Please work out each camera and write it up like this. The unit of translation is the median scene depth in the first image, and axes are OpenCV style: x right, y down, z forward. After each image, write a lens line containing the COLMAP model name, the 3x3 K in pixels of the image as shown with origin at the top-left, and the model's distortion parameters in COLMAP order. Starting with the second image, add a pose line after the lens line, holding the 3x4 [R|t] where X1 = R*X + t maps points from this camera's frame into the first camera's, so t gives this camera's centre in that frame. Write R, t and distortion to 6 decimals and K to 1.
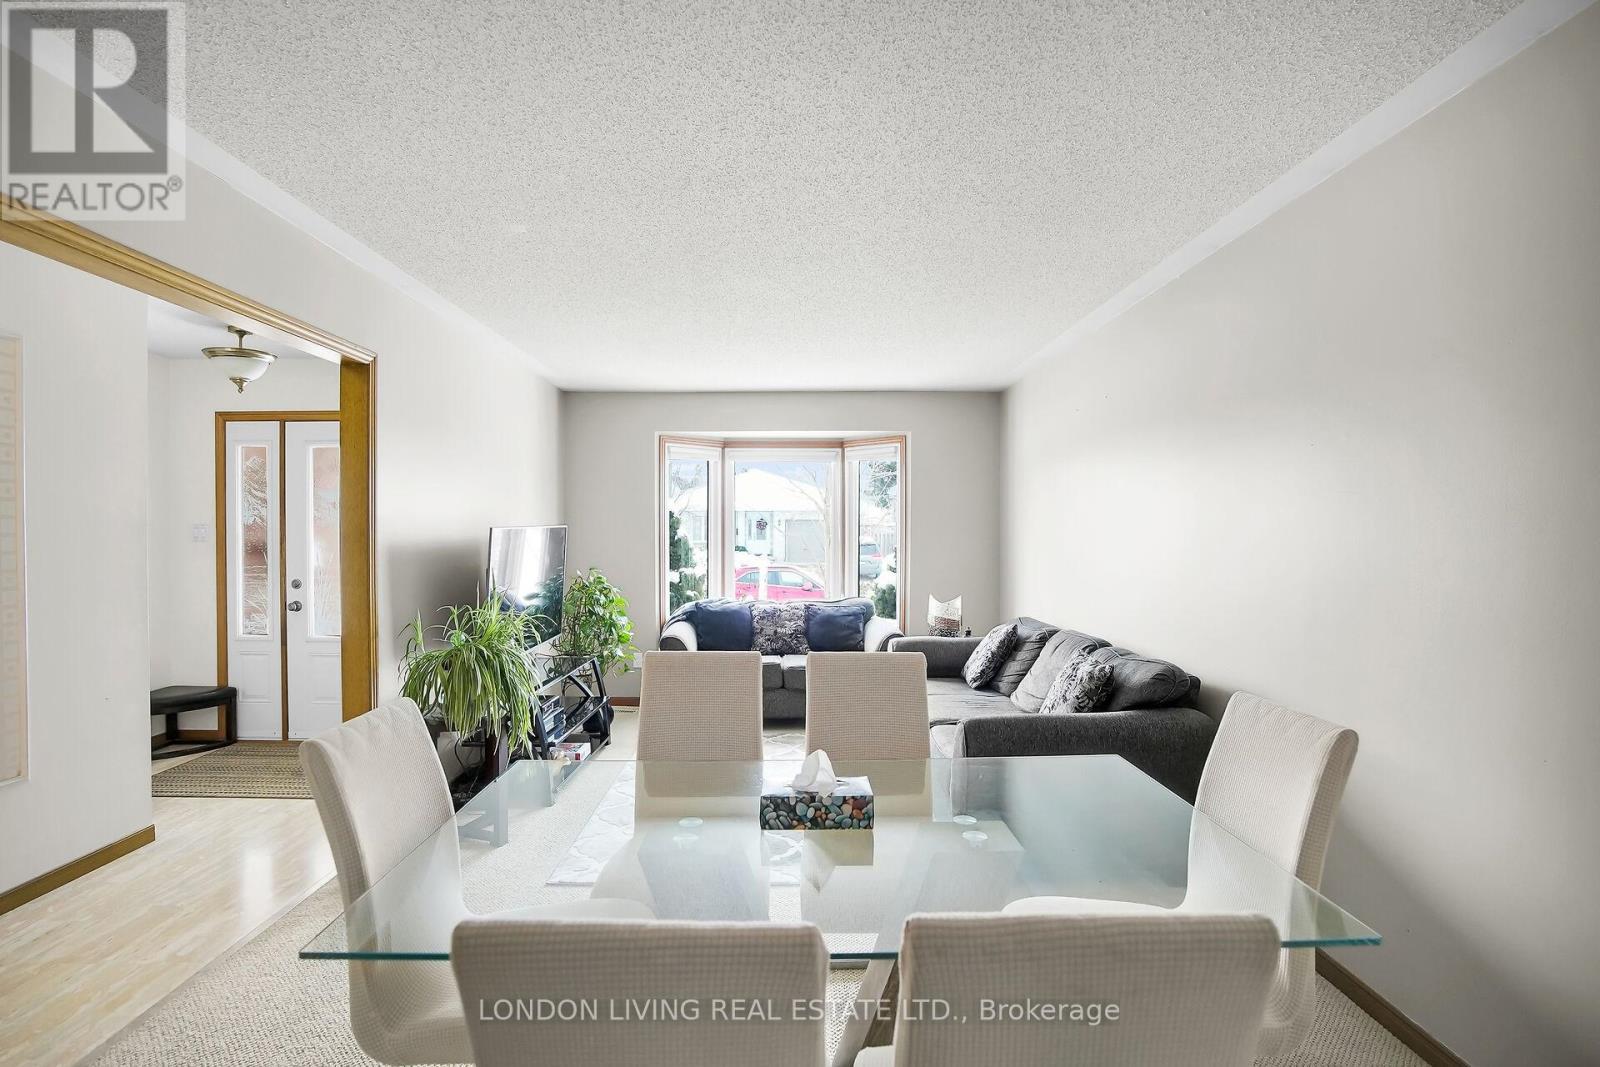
lens RADIAL K [[780.2, 0, 803.0], [0, 780.2, 526.8], [0, 0, 1]] dist [-0.034581, 0.000547]
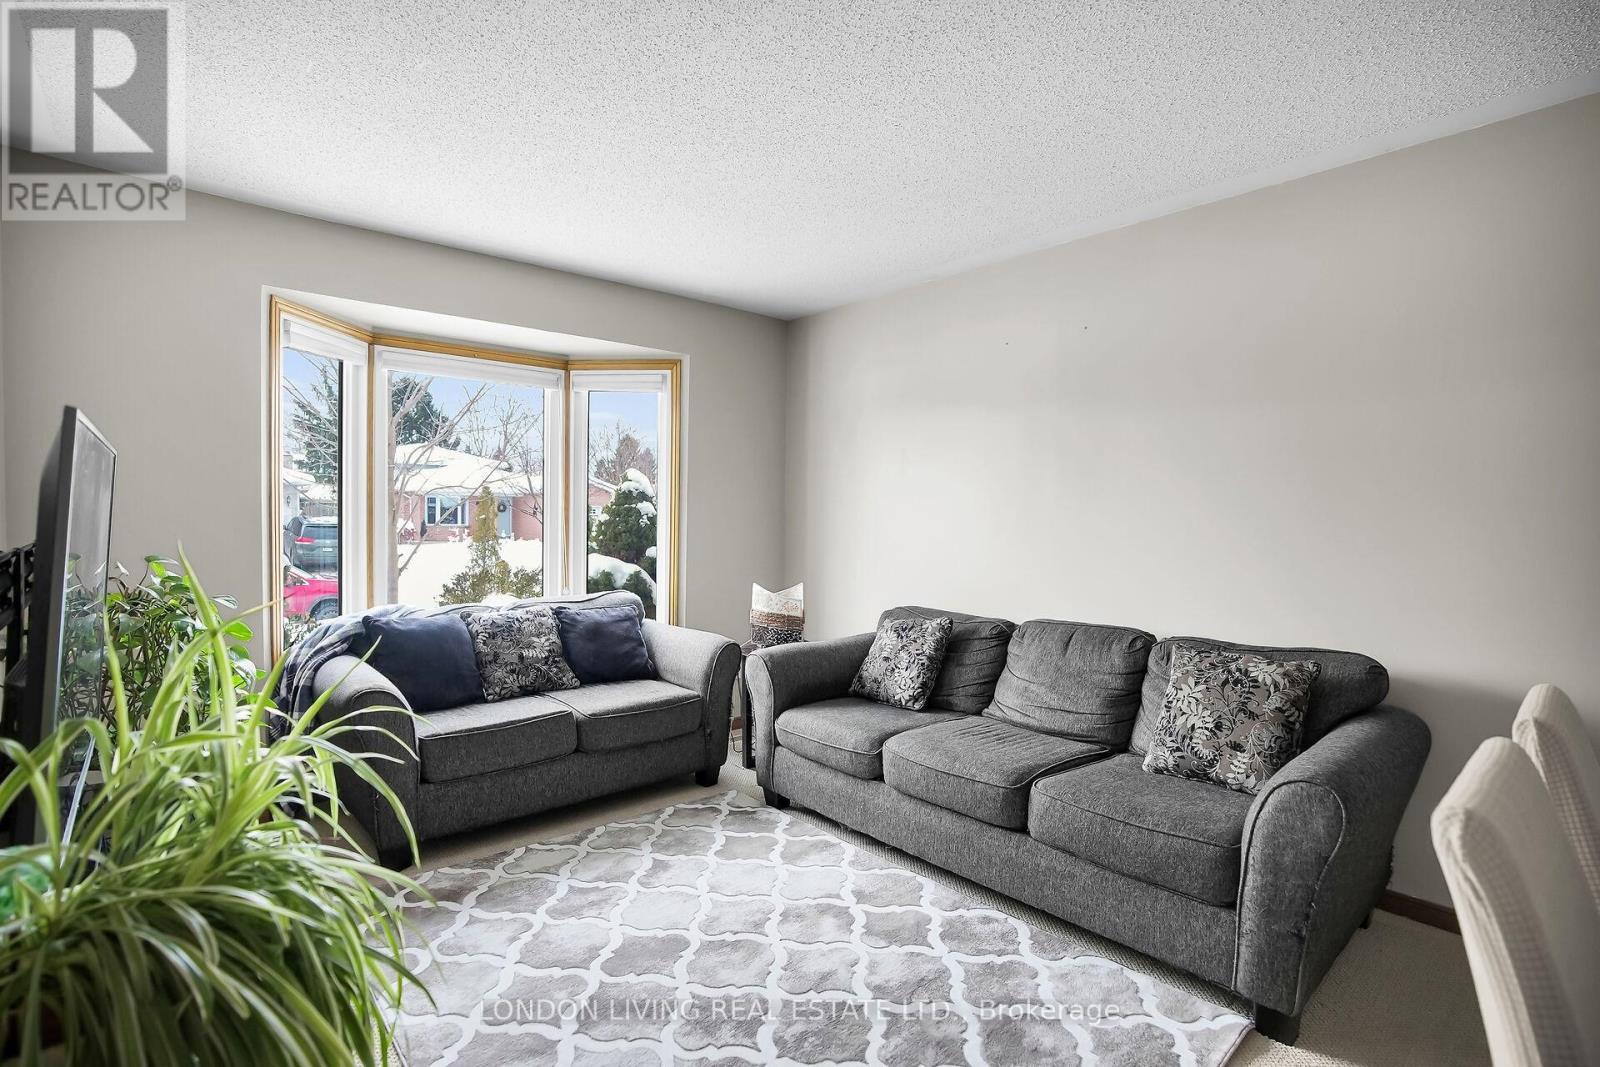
lens RADIAL K [[780.2, 0, 803.0], [0, 780.2, 526.8], [0, 0, 1]] dist [-0.034581, 0.000547]
pose [[0.771404, 0.000813, 0.636346, -0.244732], [-0.011732, 0.999847, 0.012946, 0.025051], [-0.636238, -0.017452, 0.771295, 0.405502]]
